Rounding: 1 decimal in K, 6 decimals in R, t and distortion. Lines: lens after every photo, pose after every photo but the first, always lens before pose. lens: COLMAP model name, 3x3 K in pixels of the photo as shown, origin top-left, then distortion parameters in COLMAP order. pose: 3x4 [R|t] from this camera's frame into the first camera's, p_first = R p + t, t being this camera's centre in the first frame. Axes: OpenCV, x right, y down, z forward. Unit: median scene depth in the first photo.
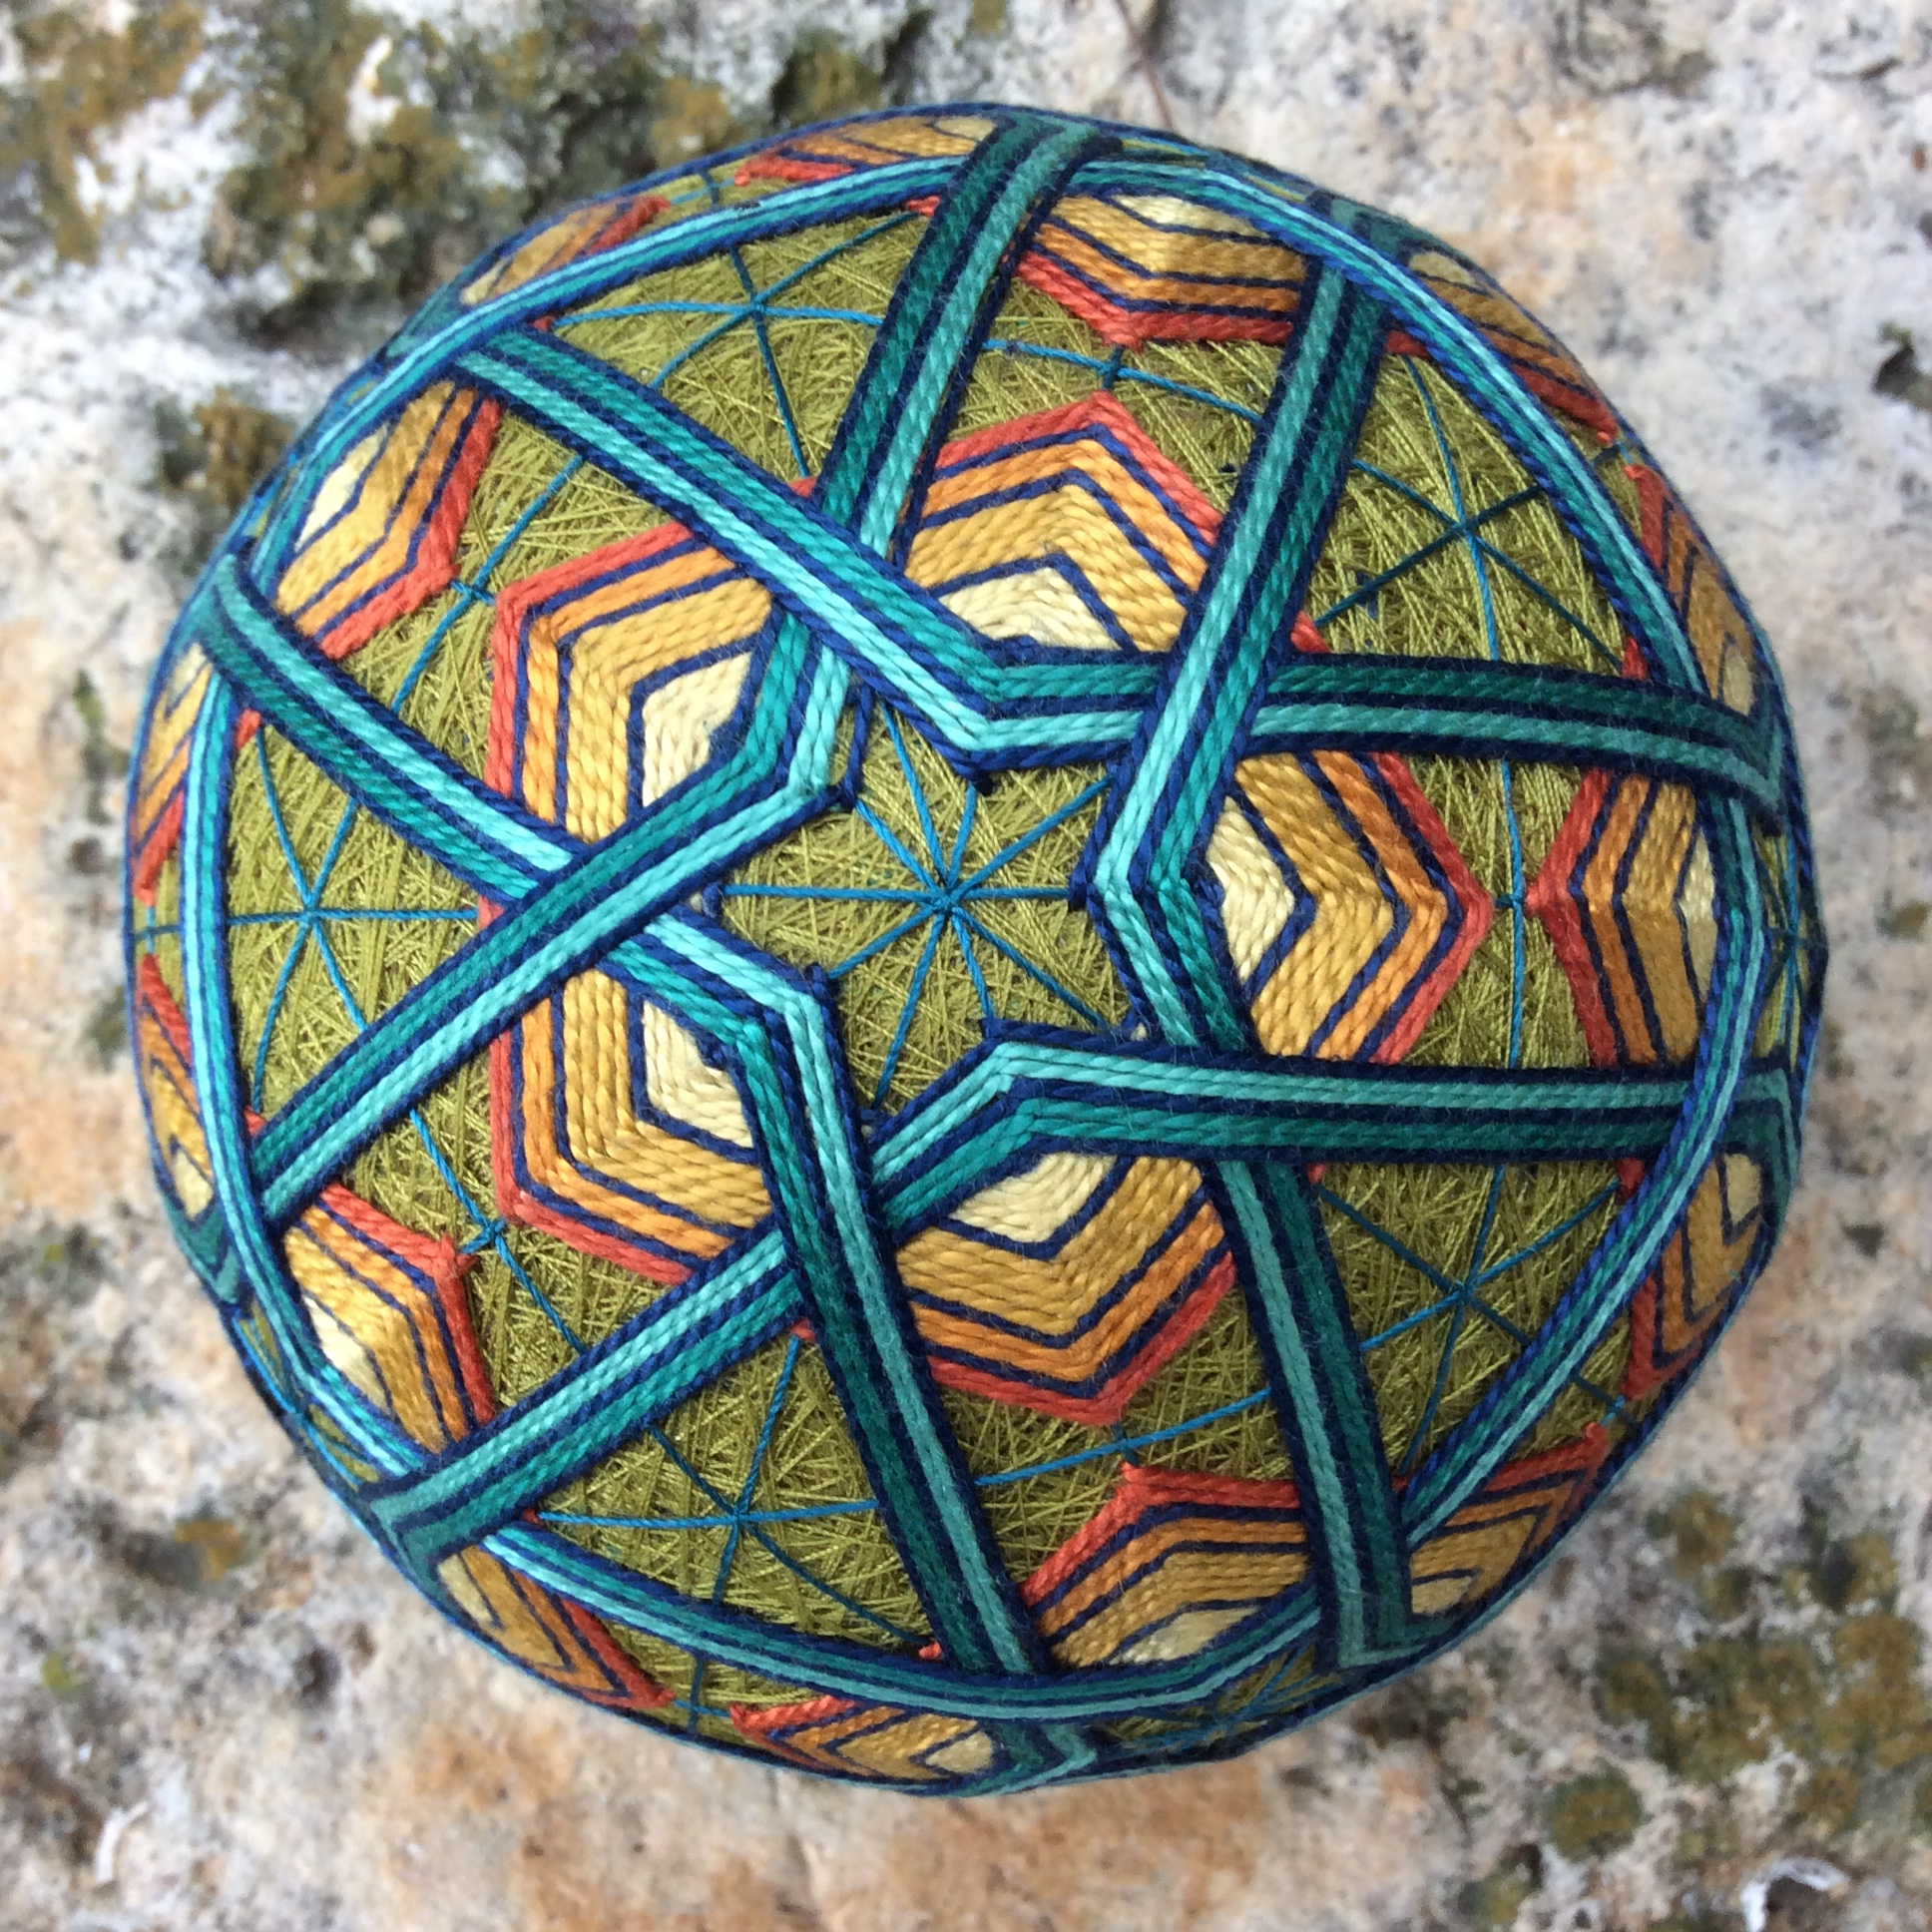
lens RADIAL K [[2329.1, 0, 963.5], [0, 2329.1, 908.0], [0, 0, 1]] dist [0.227596, -0.518722]
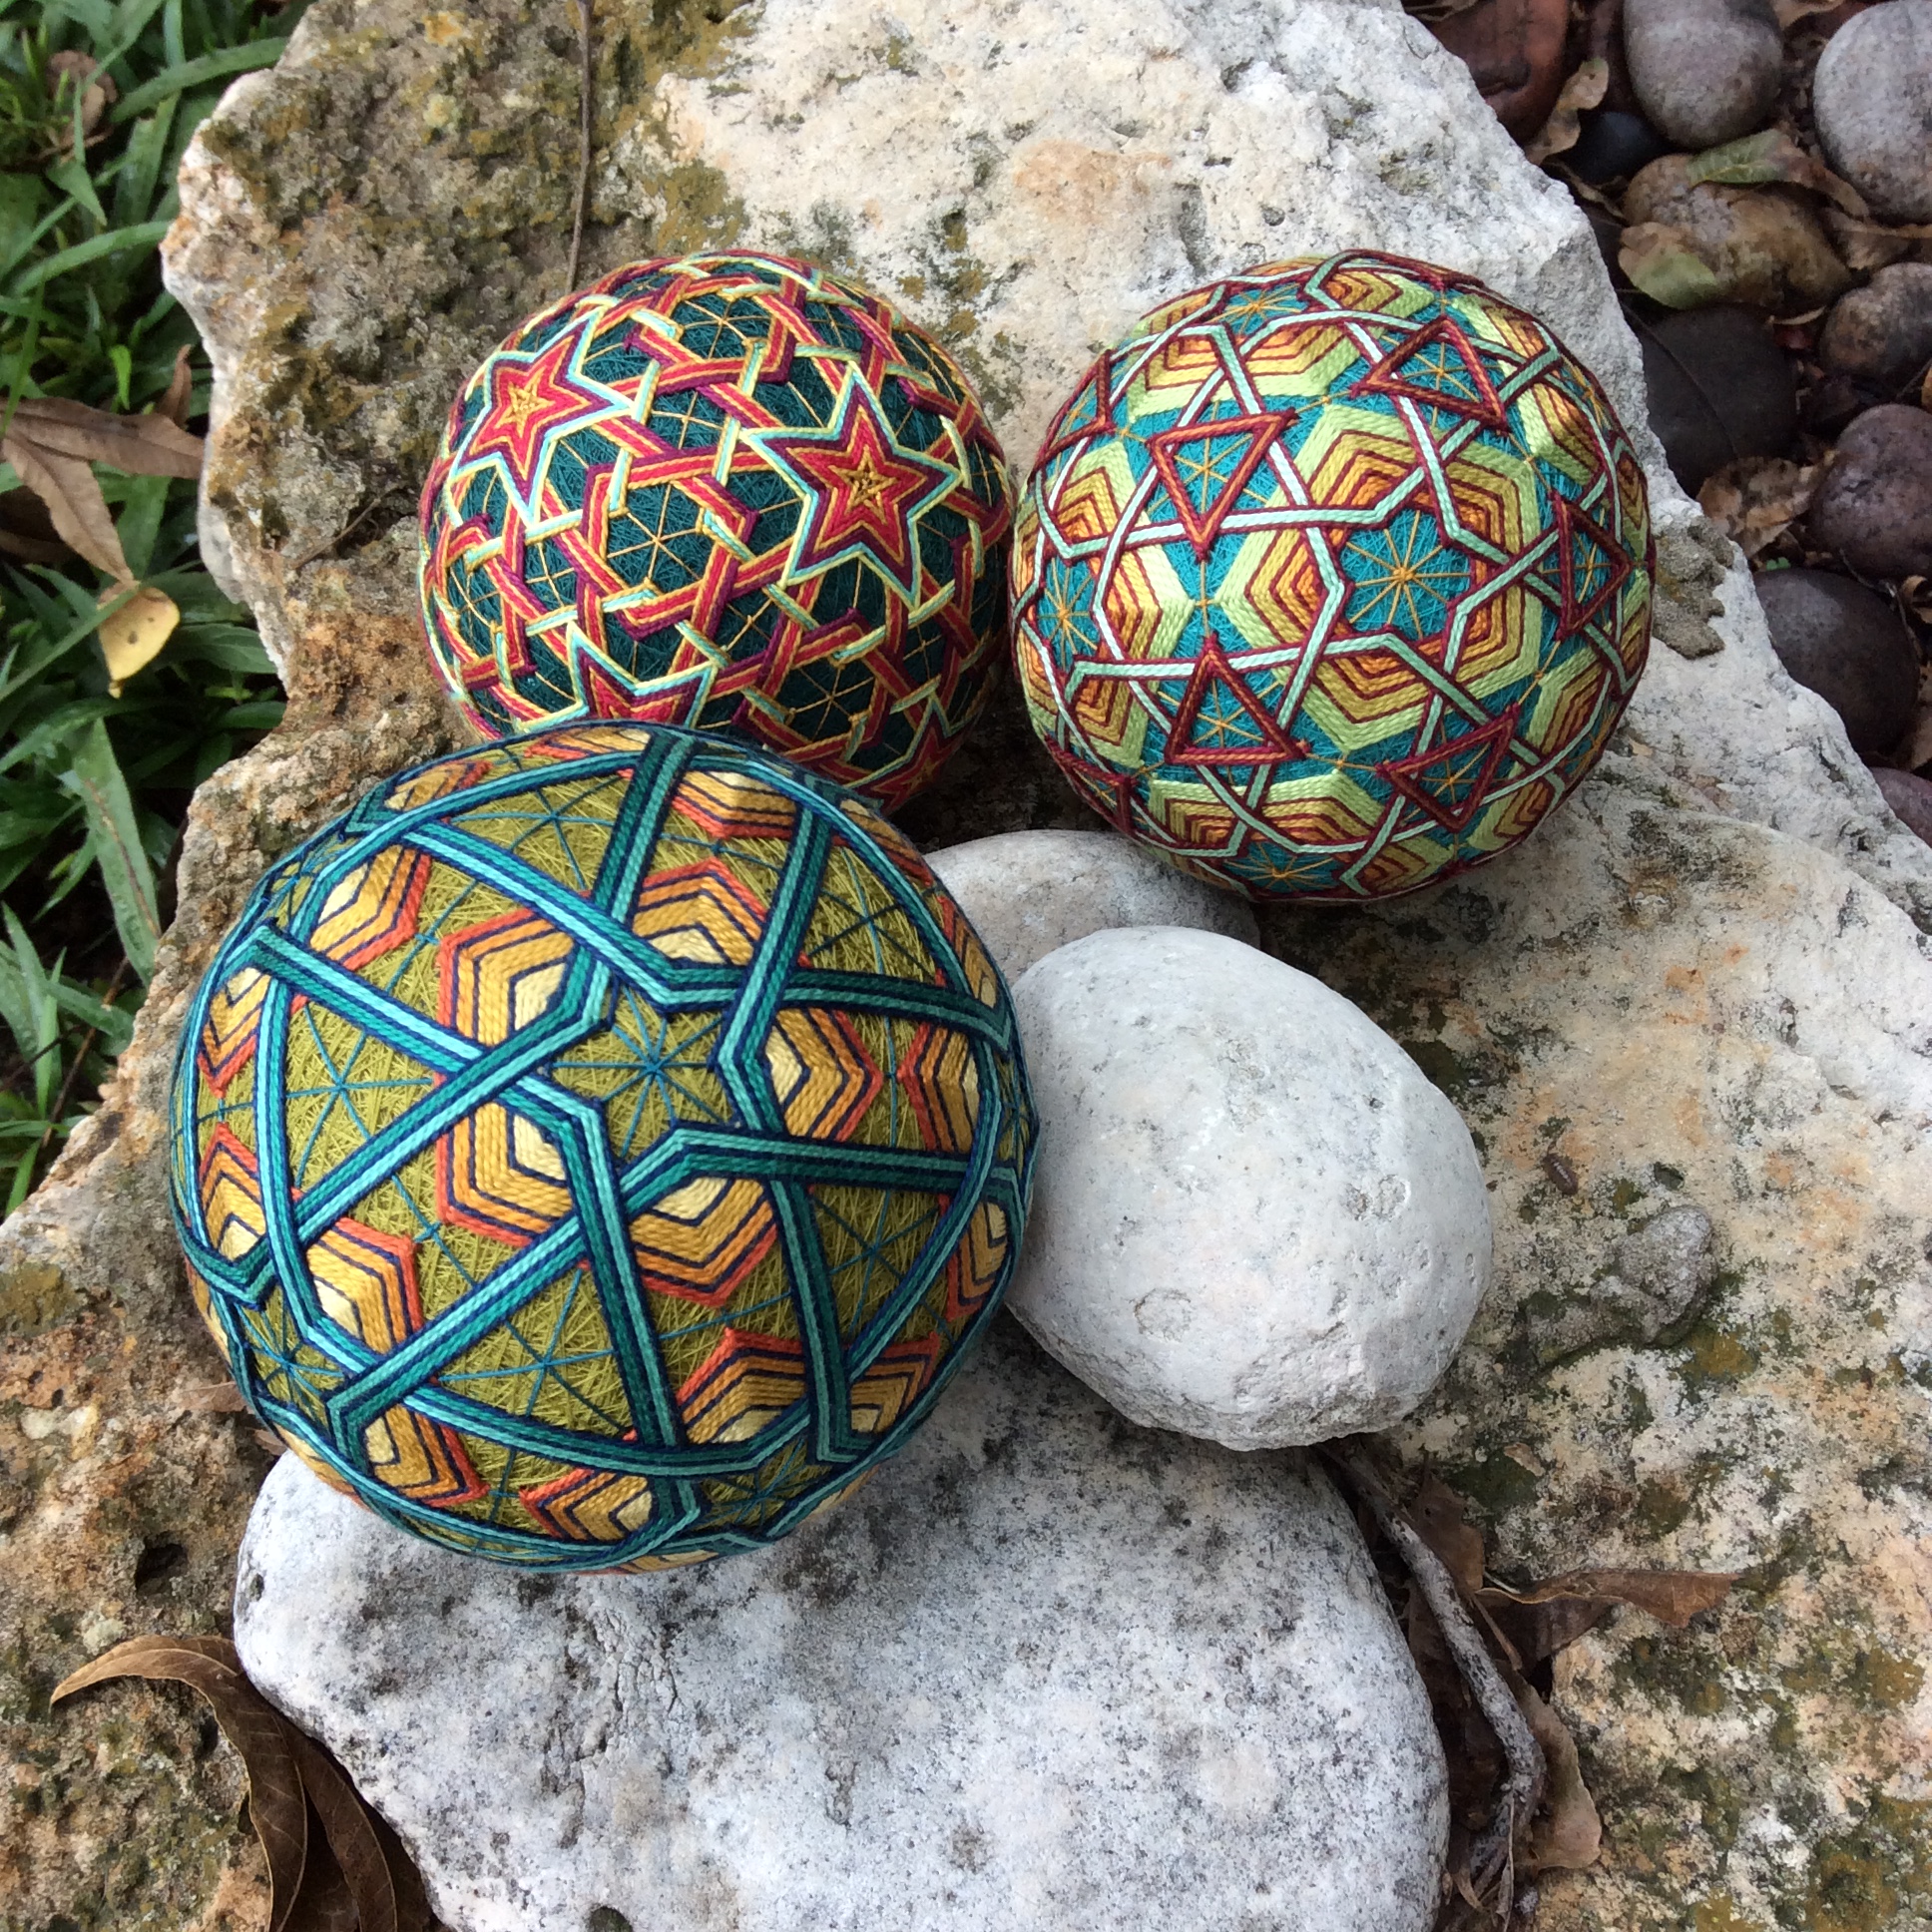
lens RADIAL K [[2329.1, 0, 963.5], [0, 2329.1, 908.0], [0, 0, 1]] dist [0.227596, -0.518722]
pose [[0.969756, 0.020155, 0.243243, -0.260458], [0.026832, 0.981741, -0.188321, 0.269004], [-0.242597, 0.189153, 0.951508, -1.235440]]
